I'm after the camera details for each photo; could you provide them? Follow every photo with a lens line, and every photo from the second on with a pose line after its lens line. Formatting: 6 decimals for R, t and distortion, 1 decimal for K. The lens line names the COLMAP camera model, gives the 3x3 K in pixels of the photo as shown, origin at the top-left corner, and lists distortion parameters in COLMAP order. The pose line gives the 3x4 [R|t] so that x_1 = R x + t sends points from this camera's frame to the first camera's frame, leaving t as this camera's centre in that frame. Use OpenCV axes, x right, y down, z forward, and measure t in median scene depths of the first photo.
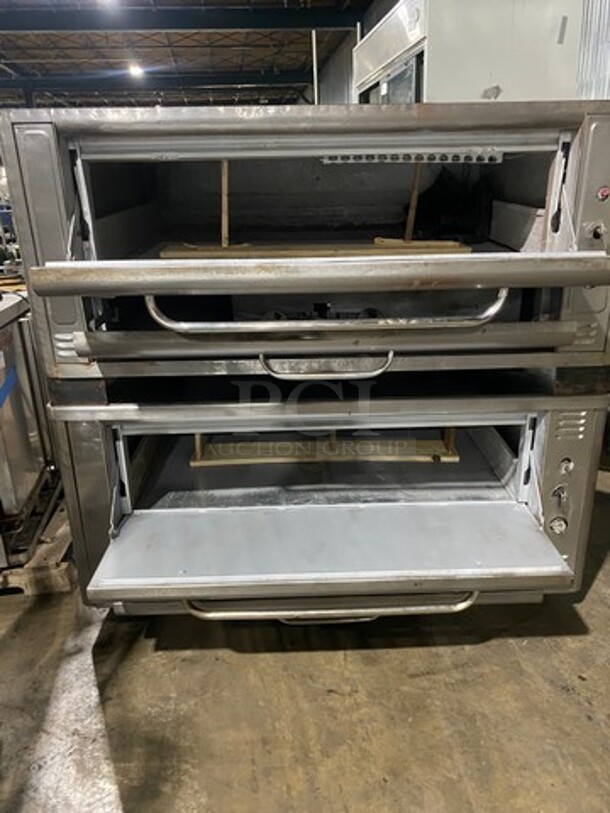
lens RADIAL K [[608.0, 0, 305.0], [0, 608.0, 406.5], [0, 0, 1]] dist [0.003998, -0.000585]
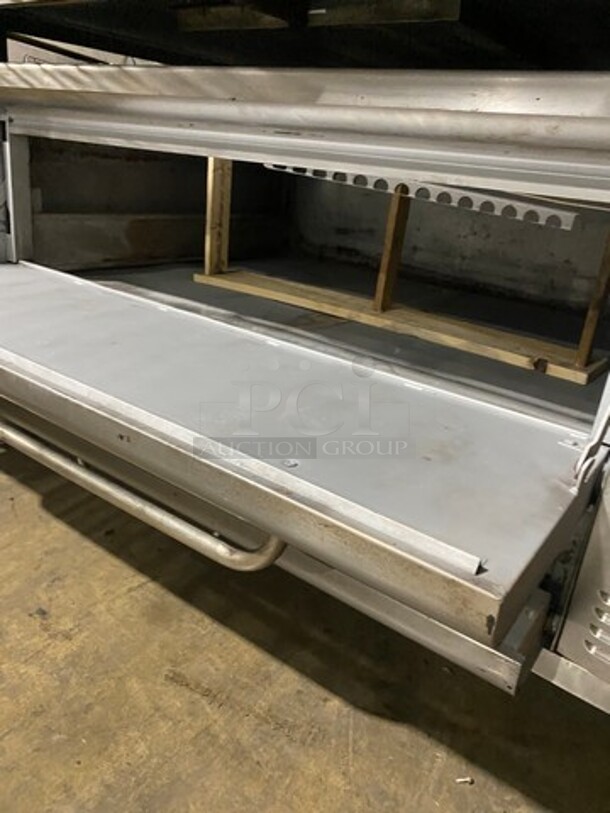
lens RADIAL K [[608.0, 0, 305.0], [0, 608.0, 406.5], [0, 0, 1]] dist [0.003998, -0.000585]
pose [[0.795486, 0.319312, -0.515017, 0.436880], [-0.323145, 0.942504, 0.085230, 0.180707], [0.512620, 0.098626, 0.852932, 0.648196]]
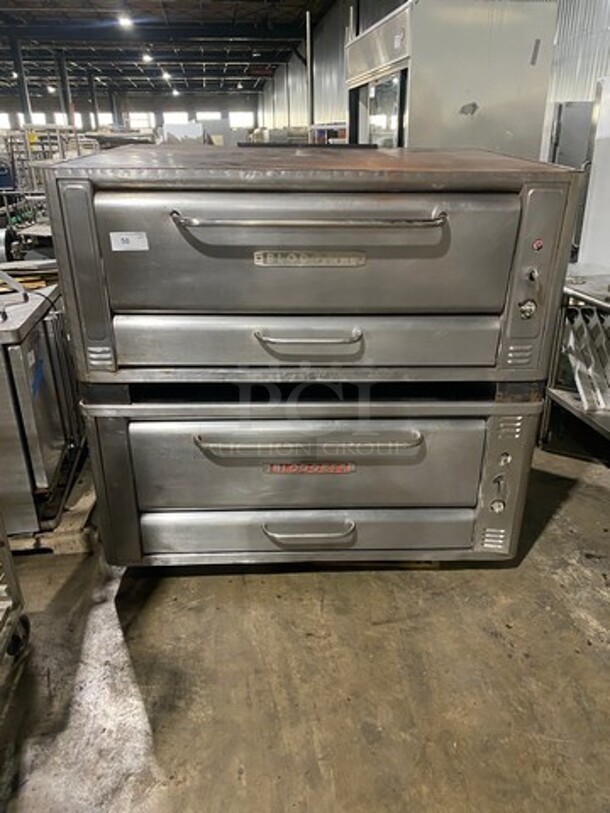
lens RADIAL K [[628.5, 0, 302.5], [0, 628.5, 409.2], [0, 0, 1]] dist [-0.002913, -0.001131]
pose [[0.999723, 0.017223, 0.016010, -0.000624], [-0.018466, 0.996540, 0.081033, -0.100367], [-0.014559, -0.081307, 0.996583, -0.254355]]
